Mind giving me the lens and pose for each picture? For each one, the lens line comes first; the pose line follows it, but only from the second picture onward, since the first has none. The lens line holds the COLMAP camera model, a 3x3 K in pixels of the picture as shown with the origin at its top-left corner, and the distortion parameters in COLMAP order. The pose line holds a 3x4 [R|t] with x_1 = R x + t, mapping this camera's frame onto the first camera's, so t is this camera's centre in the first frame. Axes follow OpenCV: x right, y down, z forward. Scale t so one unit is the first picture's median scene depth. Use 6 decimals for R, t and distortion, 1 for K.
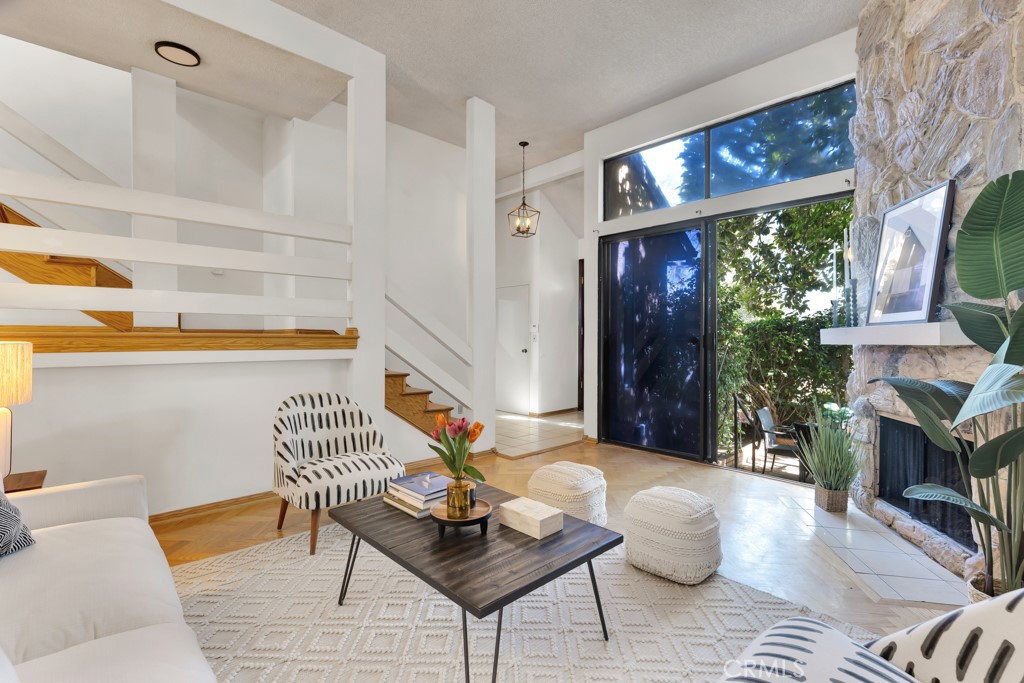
lens RADIAL K [[461.7, 0, 510.1], [0, 461.7, 339.9], [0, 0, 1]] dist [0.000049, 0.000214]
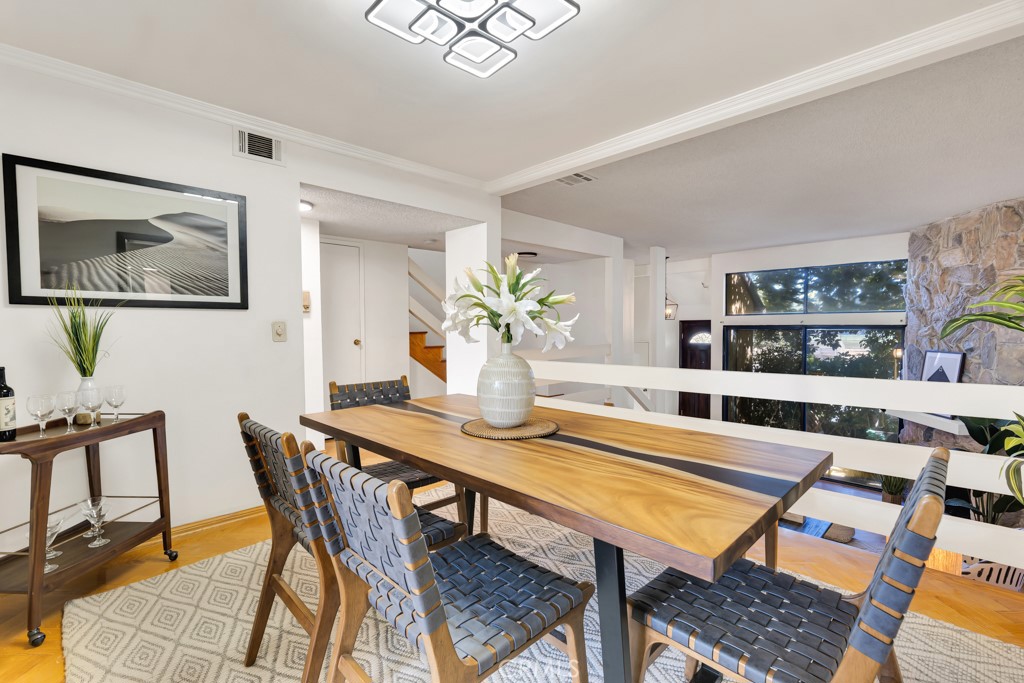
lens RADIAL K [[460.2, 0, 508.0], [0, 460.2, 343.8], [0, 0, 1]] dist [0.003150, 0.000424]
pose [[0.999874, -0.010049, 0.012319, -0.898796], [0.009663, 0.999471, 0.031063, -0.367634], [-0.012625, -0.030940, 0.999442, -0.843390]]
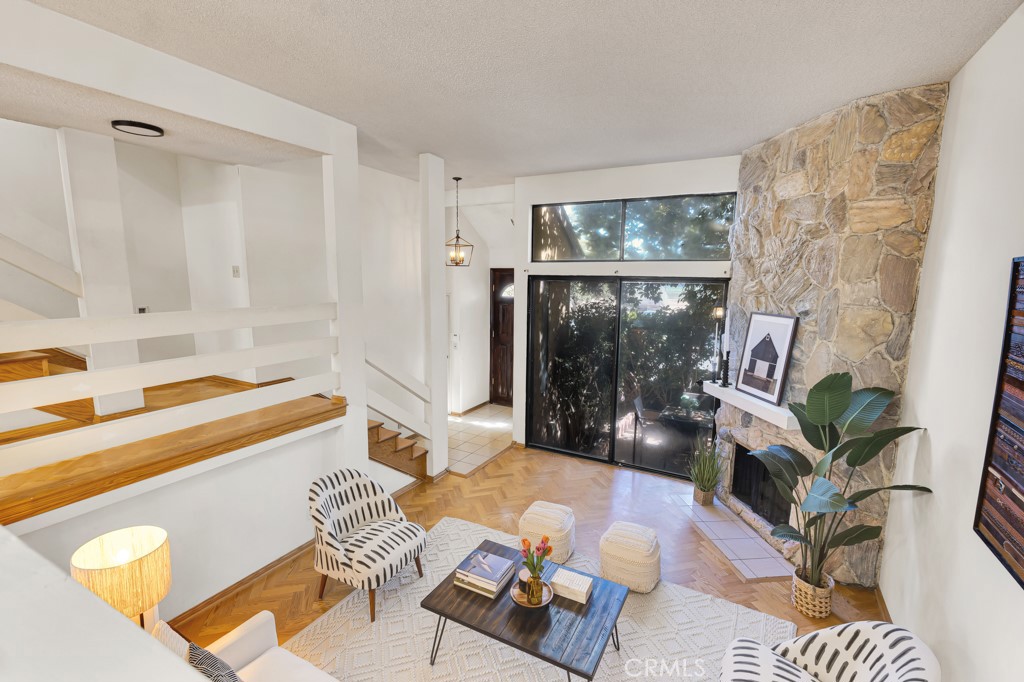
lens RADIAL K [[460.2, 0, 508.0], [0, 460.2, 343.3], [0, 0, 1]] dist [0.003150, 0.000424]
pose [[0.952451, -0.038067, 0.302305, -0.350214], [-0.005305, 0.989942, 0.141371, -0.367685], [-0.304646, -0.136253, 0.942670, -0.142527]]
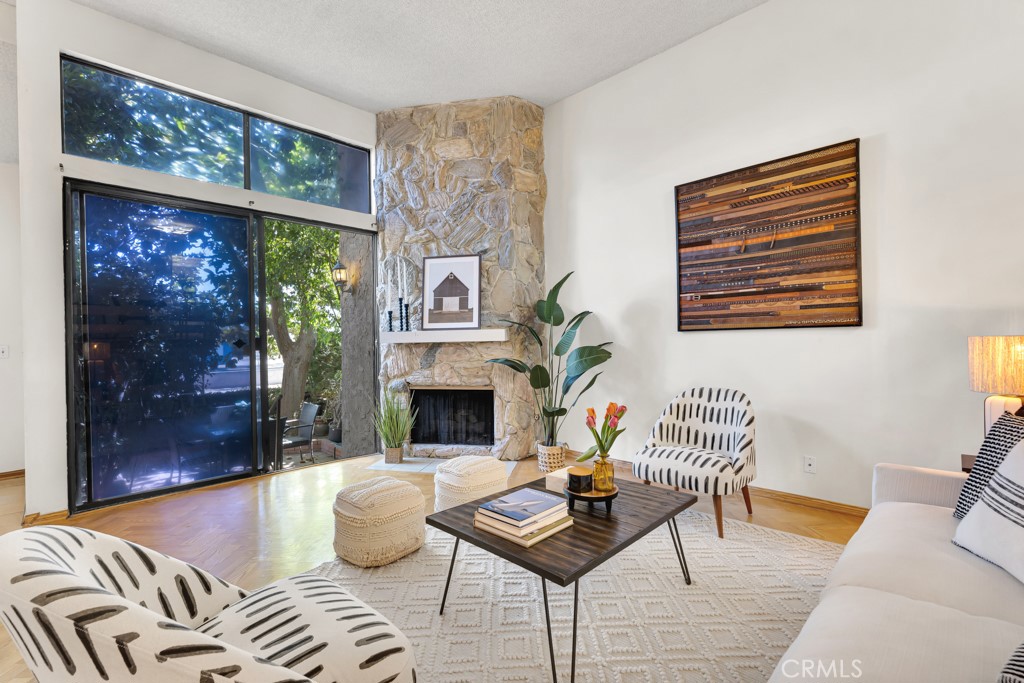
lens RADIAL K [[461.7, 0, 510.1], [0, 461.7, 339.9], [0, 0, 1]] dist [0.000049, 0.000214]
pose [[-0.030102, -0.007940, 0.999515, -0.736397], [0.016919, 0.999821, 0.008452, -0.006469], [-0.999404, 0.017166, -0.029962, 0.731559]]
